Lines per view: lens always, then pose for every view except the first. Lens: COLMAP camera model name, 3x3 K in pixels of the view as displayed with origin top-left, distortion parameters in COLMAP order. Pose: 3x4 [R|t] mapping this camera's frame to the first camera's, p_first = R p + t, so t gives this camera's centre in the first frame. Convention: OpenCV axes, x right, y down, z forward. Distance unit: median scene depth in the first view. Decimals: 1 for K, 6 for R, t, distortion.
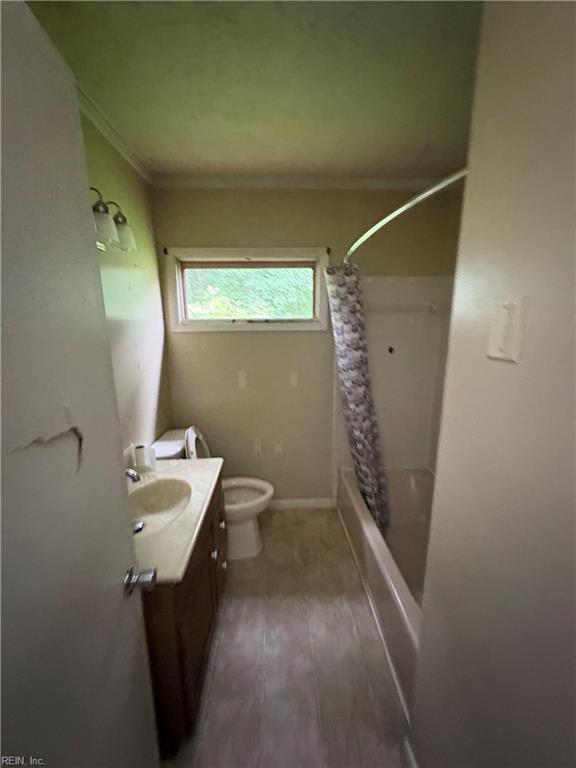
lens RADIAL K [[307.5, 0, 288.4], [0, 307.5, 383.3], [0, 0, 1]] dist [0.009618, -0.001511]
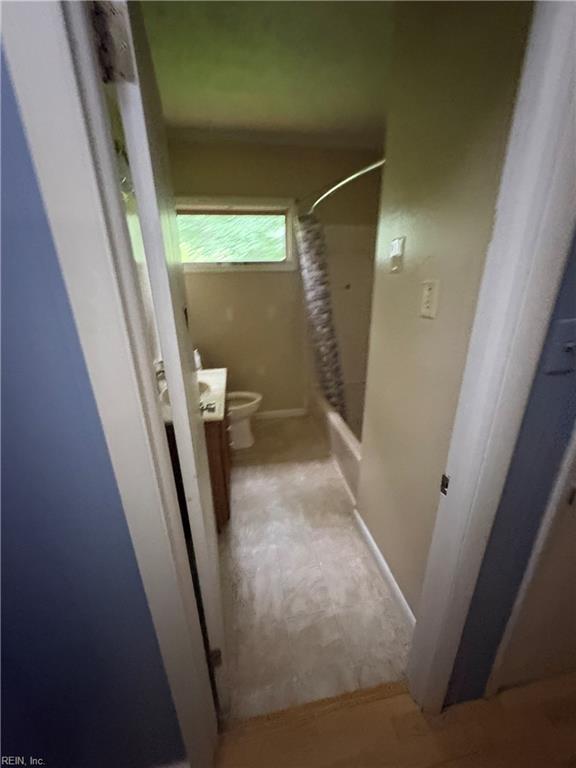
lens RADIAL K [[307.5, 0, 287.3], [0, 307.5, 384.3], [0, 0, 1]] dist [0.009618, -0.001511]
pose [[0.992099, -0.053765, 0.113356, -0.090620], [0.035653, 0.987091, 0.156143, 0.097825], [-0.120288, -0.150868, 0.981208, -0.318839]]
